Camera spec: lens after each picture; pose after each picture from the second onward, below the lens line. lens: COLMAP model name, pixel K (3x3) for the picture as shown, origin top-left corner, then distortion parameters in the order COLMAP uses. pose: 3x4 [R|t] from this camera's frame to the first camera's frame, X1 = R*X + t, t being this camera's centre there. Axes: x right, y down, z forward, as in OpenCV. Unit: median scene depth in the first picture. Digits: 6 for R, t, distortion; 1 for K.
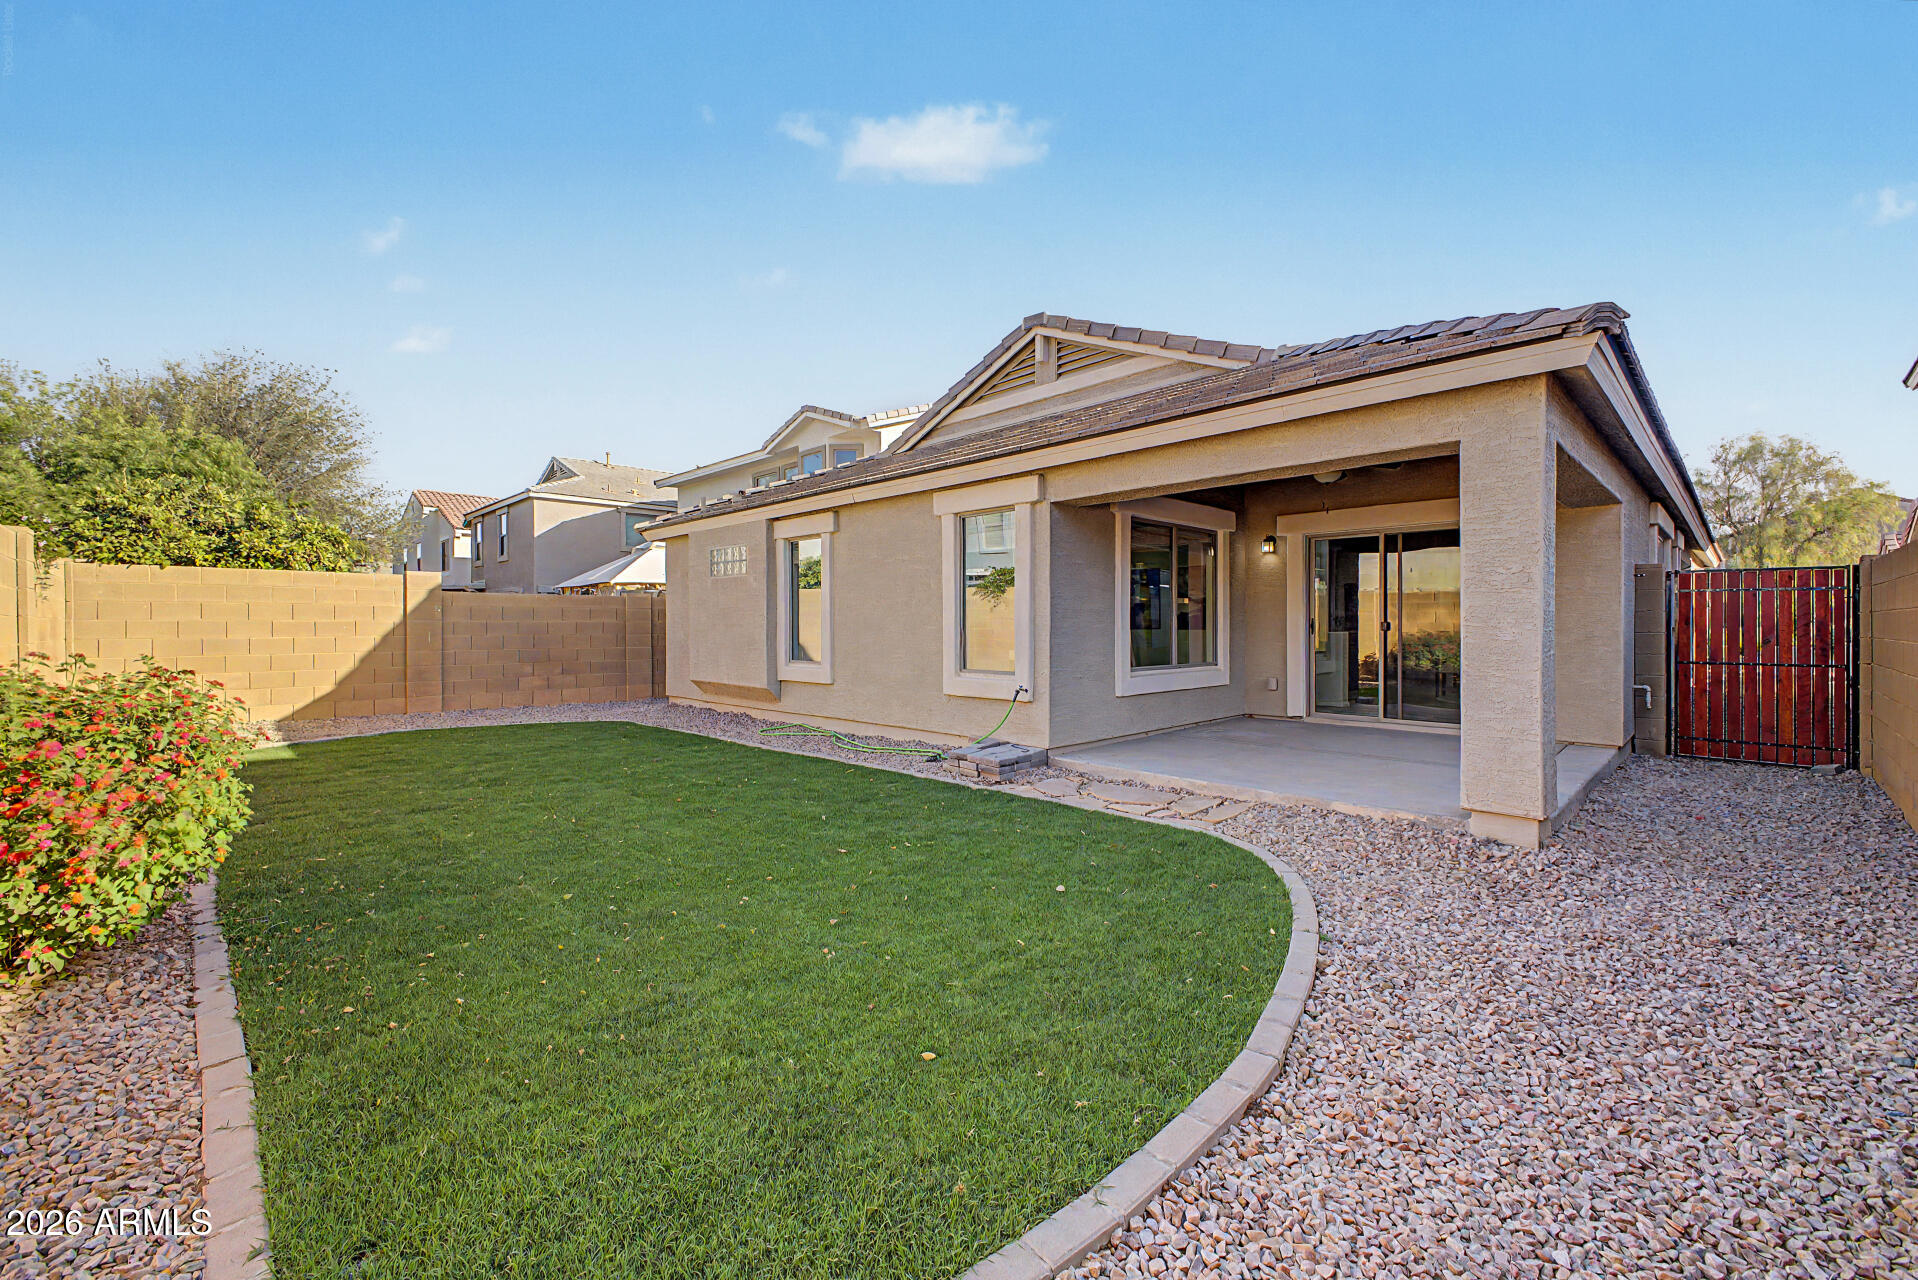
lens RADIAL K [[767.9, 0, 960.6], [0, 767.9, 629.9], [0, 0, 1]] dist [0.010395, -0.002789]
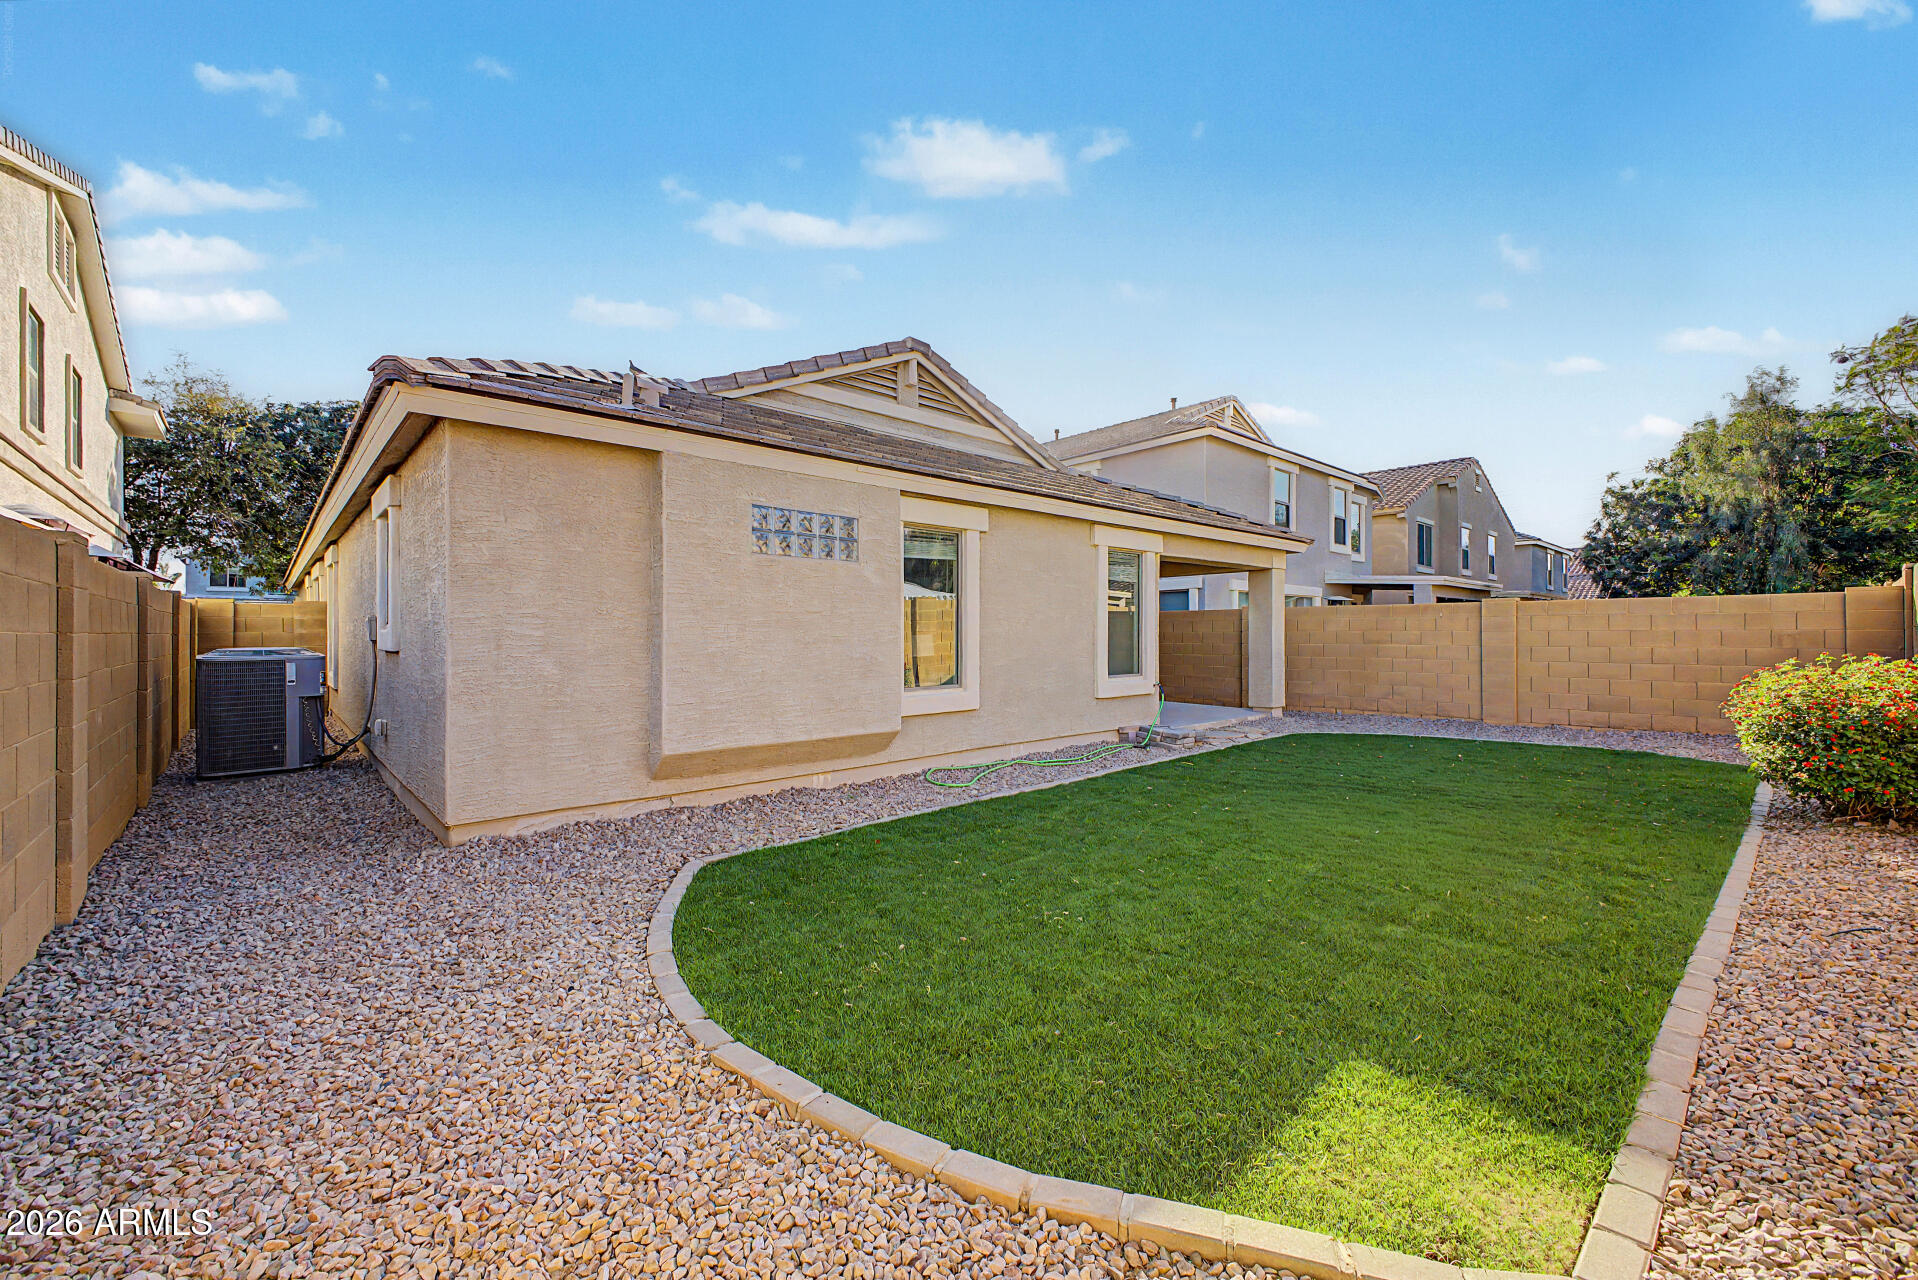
lens RADIAL K [[767.9, 0, 959.3], [0, 767.9, 635.5], [0, 0, 1]] dist [0.010395, -0.002789]
pose [[0.054160, 0.001785, 0.998531, -0.940170], [0.009664, 0.999951, -0.002312, -0.008711], [-0.998485, 0.009775, 0.054140, 0.899434]]
